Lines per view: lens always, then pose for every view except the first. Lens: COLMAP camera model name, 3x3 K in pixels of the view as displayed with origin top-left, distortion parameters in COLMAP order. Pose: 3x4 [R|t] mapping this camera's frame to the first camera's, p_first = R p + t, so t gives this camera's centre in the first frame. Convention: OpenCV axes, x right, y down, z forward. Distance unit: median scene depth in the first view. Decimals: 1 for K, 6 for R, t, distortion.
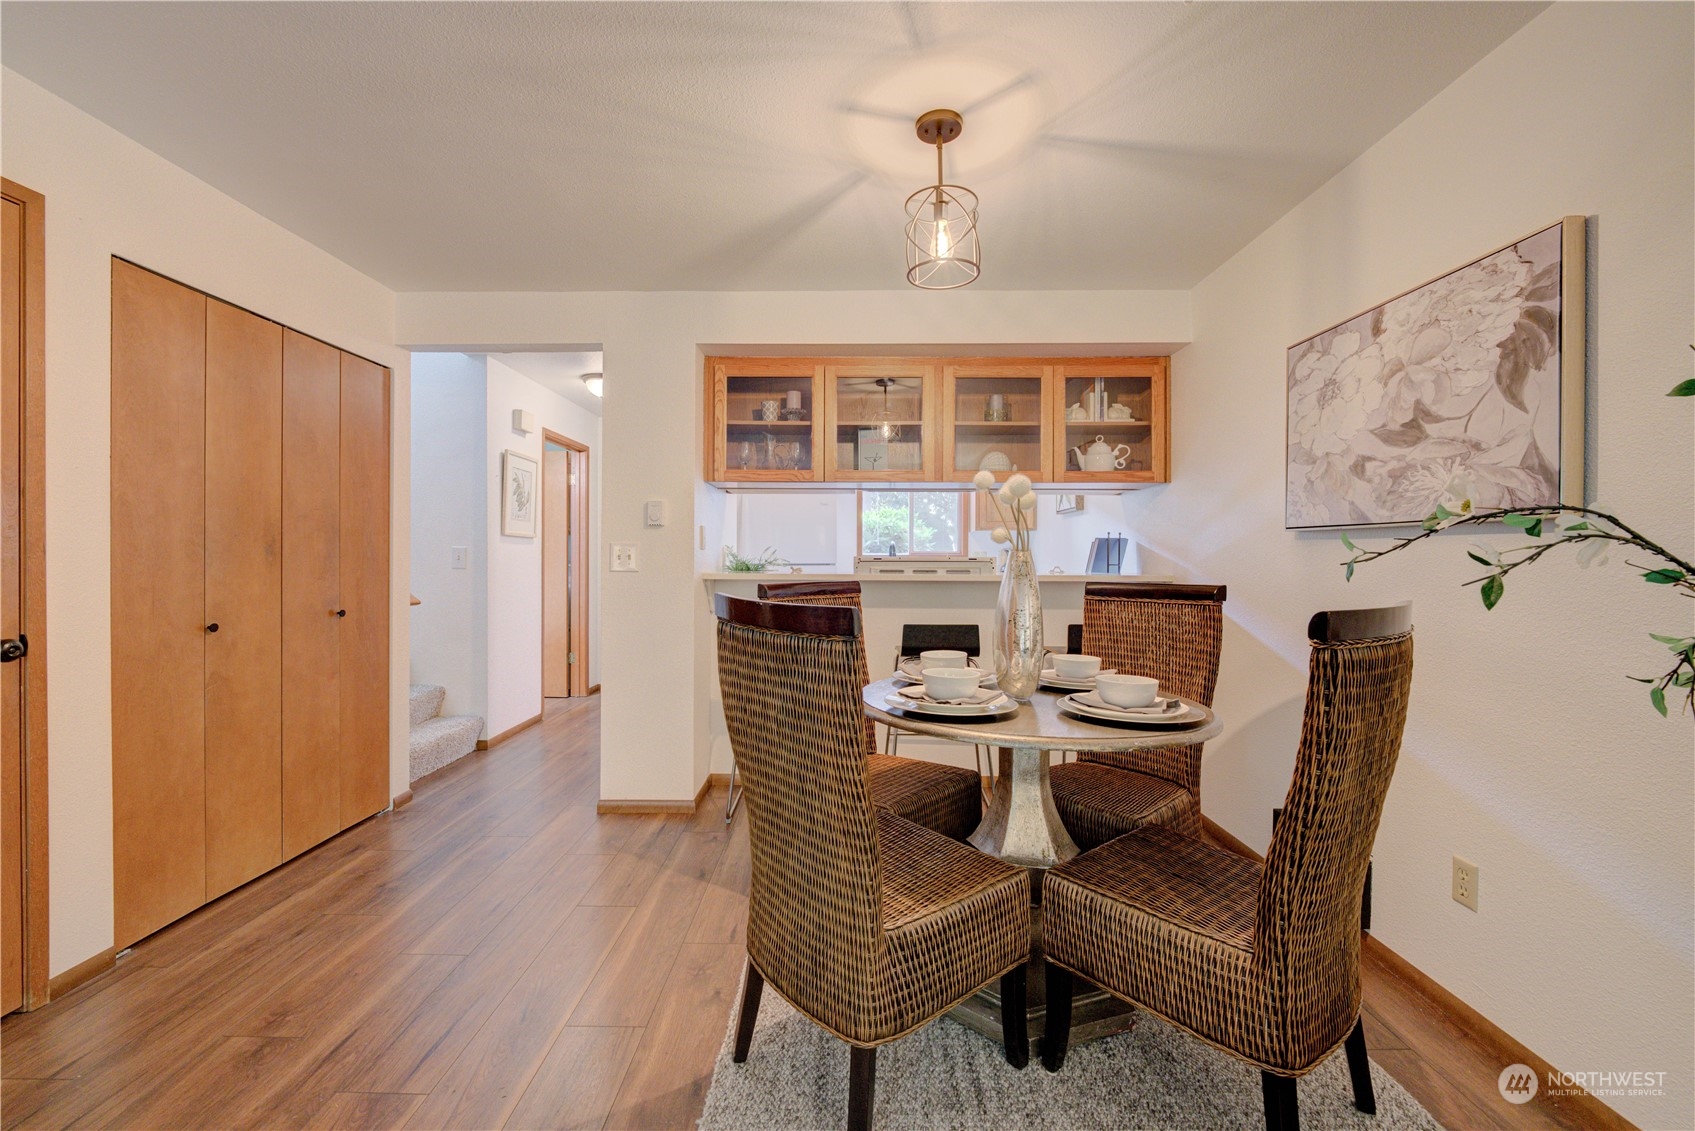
lens RADIAL K [[688.8, 0, 844.6], [0, 688.8, 560.6], [0, 0, 1]] dist [-0.010999, -0.001126]
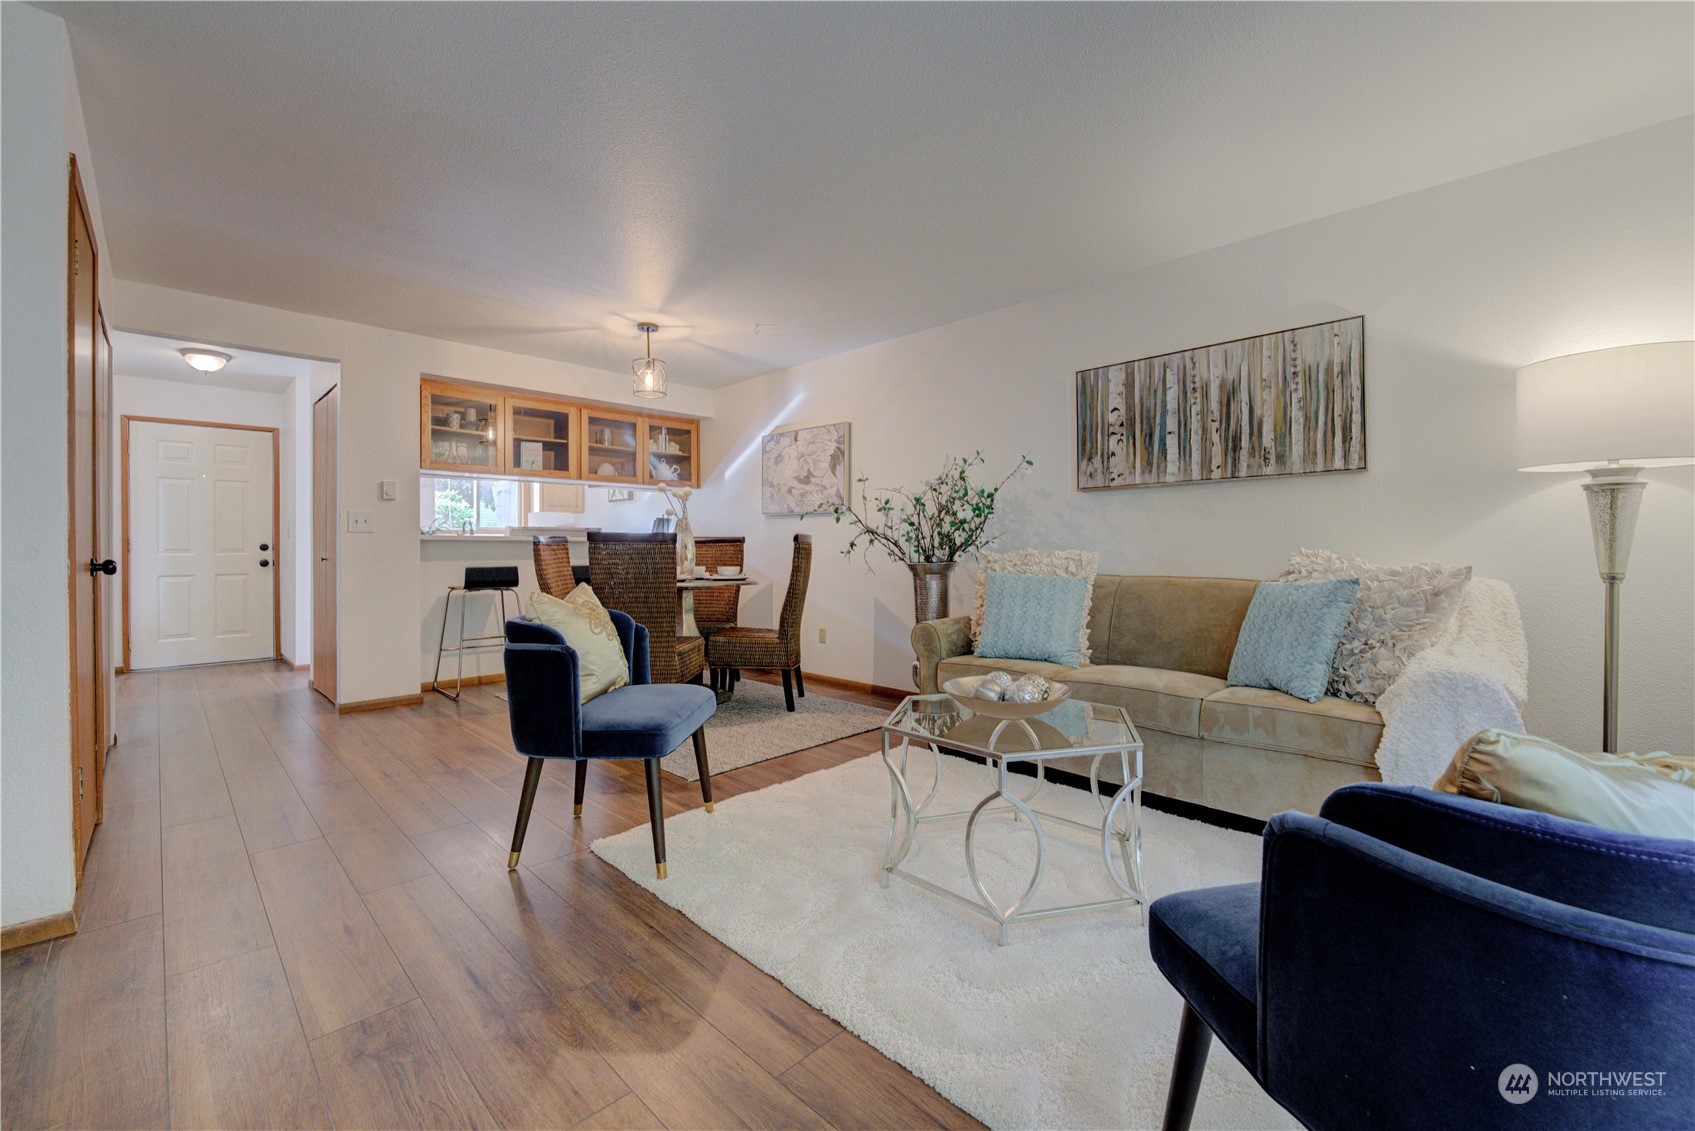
lens RADIAL K [[688.8, 0, 841.7], [0, 688.8, 550.3], [0, 0, 1]] dist [-0.010999, -0.001126]
pose [[0.702295, -0.004019, 0.711875, -0.913848], [0.002529, 0.999992, 0.003151, 0.077605], [-0.711882, -0.000412, 0.702299, -0.917536]]
